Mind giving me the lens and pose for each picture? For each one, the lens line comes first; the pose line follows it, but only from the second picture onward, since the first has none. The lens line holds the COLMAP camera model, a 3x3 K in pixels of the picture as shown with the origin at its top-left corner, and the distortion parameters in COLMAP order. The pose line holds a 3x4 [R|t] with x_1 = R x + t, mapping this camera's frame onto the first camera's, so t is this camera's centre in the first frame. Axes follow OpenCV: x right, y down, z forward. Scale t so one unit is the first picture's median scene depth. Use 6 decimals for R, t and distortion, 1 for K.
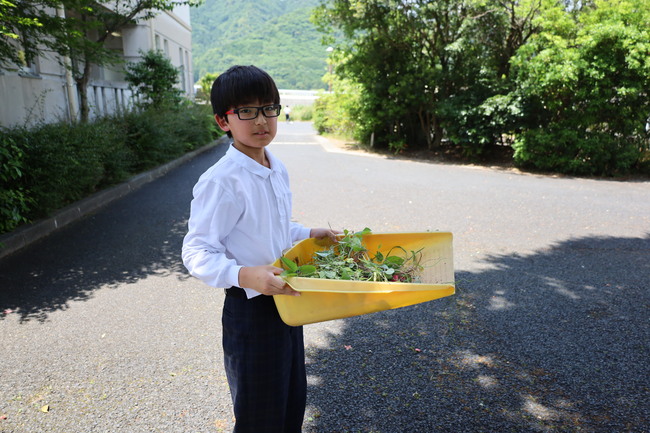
lens RADIAL K [[448.3, 0, 325.6], [0, 448.3, 219.0], [0, 0, 1]] dist [-0.002063, -0.004799]
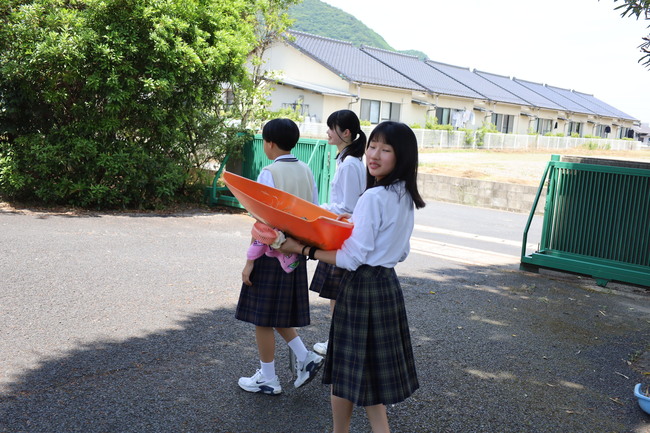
lens RADIAL K [[687.5, 0, 325.3], [0, 687.5, 216.8], [0, 0, 1]] dist [0.012631, 0.000000]
pose [[0.704950, -0.053324, 0.707250, 0.108717], [0.106089, 0.993879, -0.030808, -0.028308], [-0.701278, 0.096750, 0.706292, 0.110140]]
